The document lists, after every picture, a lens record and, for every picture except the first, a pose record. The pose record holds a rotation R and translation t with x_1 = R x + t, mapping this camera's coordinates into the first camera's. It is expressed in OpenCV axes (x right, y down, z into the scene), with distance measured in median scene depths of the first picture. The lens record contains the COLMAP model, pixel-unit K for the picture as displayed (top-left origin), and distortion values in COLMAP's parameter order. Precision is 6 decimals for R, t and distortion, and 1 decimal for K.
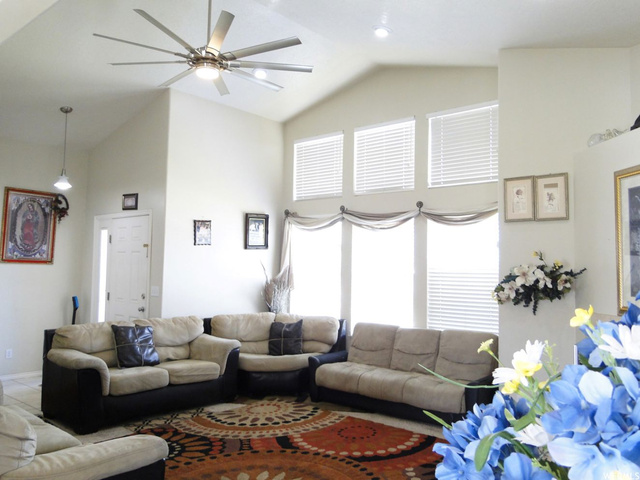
lens RADIAL K [[528.4, 0, 321.4], [0, 528.4, 237.6], [0, 0, 1]] dist [0.011372, 0.000056]
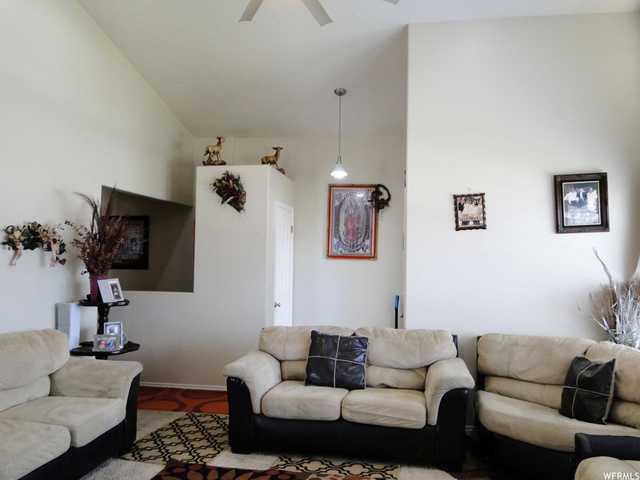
lens RADIAL K [[528.4, 0, 321.4], [0, 528.4, 237.6], [0, 0, 1]] dist [0.011372, 0.000056]
pose [[0.518060, -0.046834, -0.854061, 0.256223], [0.046058, 0.998579, -0.026820, 0.032836], [0.854104, -0.025442, 0.519480, 0.454032]]
